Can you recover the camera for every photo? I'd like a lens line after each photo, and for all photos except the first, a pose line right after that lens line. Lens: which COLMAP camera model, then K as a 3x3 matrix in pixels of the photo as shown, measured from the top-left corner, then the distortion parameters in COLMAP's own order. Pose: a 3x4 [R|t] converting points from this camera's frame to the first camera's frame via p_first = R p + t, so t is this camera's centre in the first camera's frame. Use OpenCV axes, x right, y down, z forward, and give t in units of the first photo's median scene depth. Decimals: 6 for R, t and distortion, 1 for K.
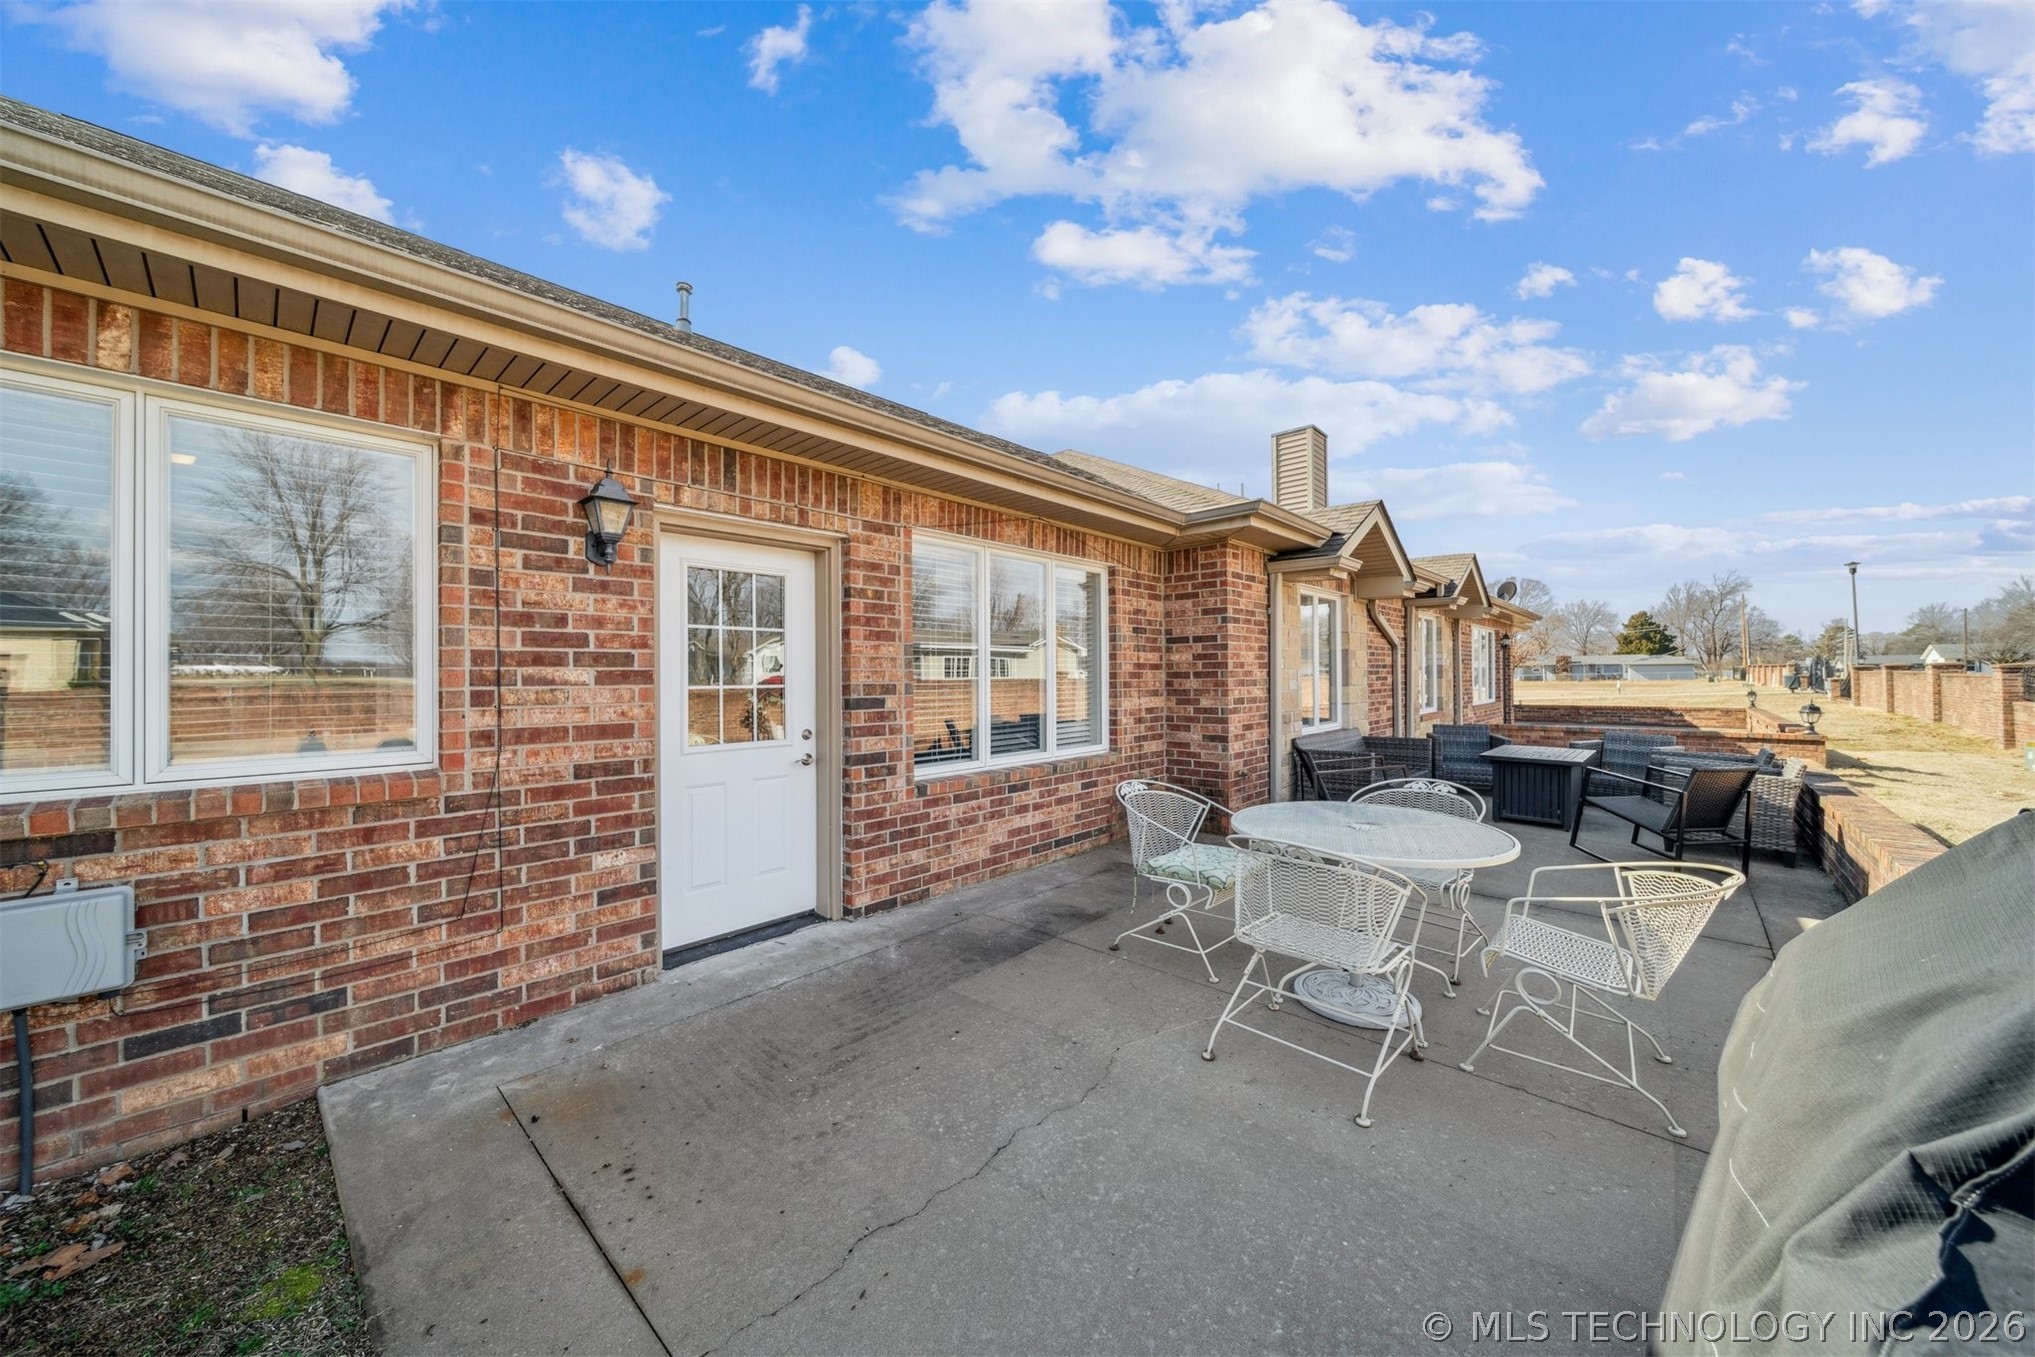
lens RADIAL K [[716.3, 0, 999.5], [0, 716.3, 666.8], [0, 0, 1]] dist [0.000749, 0.000141]
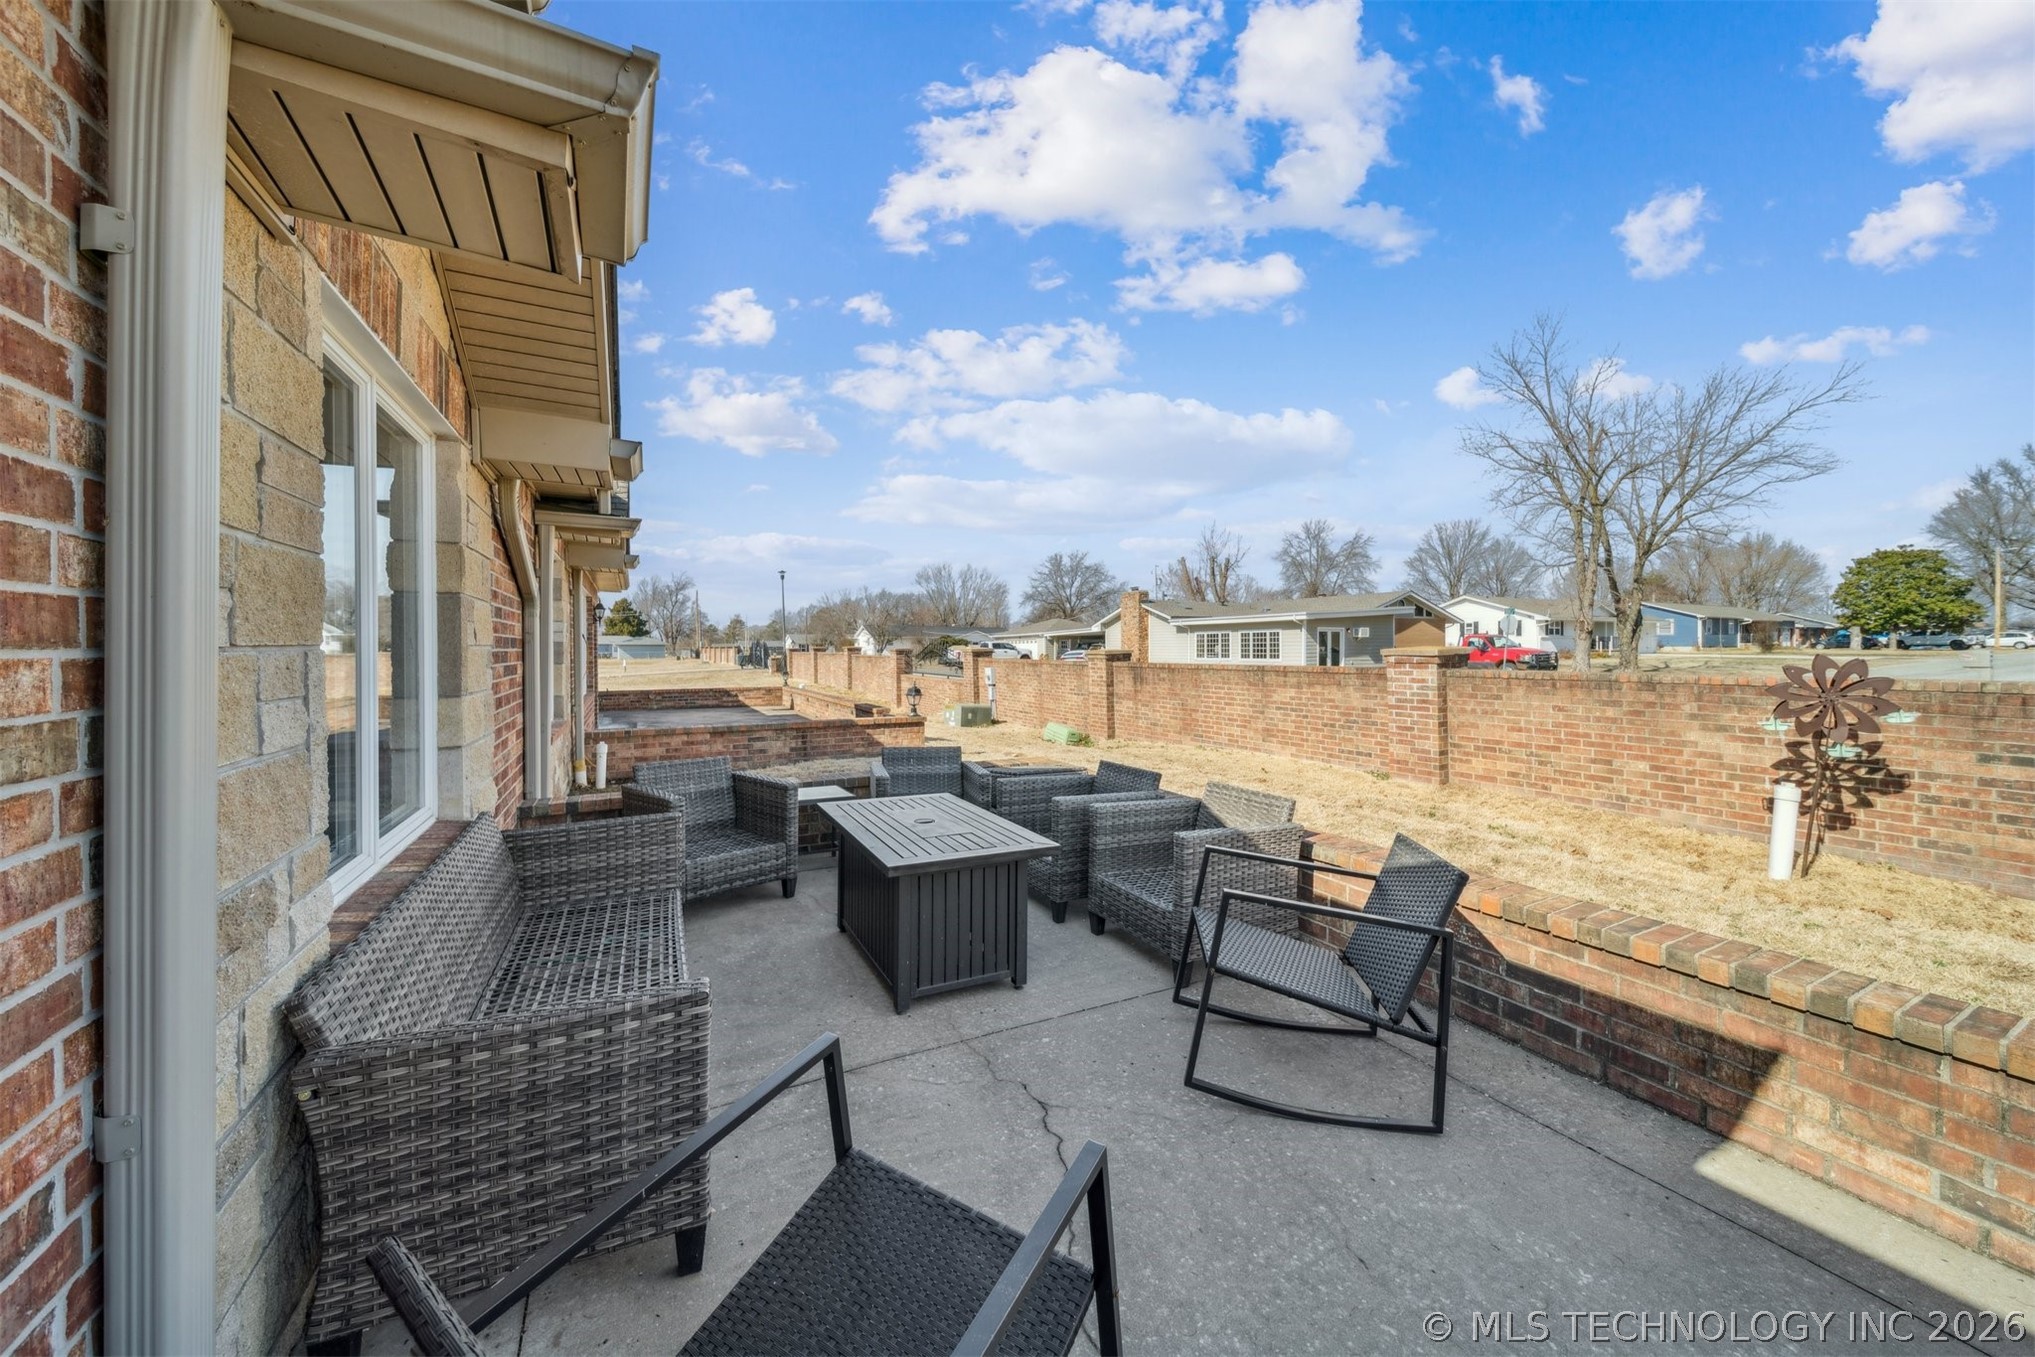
lens RADIAL K [[716.3, 0, 999.5], [0, 716.3, 666.8], [0, 0, 1]] dist [0.000749, 0.000141]
pose [[0.334434, -0.015241, 0.942296, 0.104507], [-0.013316, 0.999693, 0.020896, 0.000376], [-0.942325, -0.019535, 0.334128, 0.268827]]
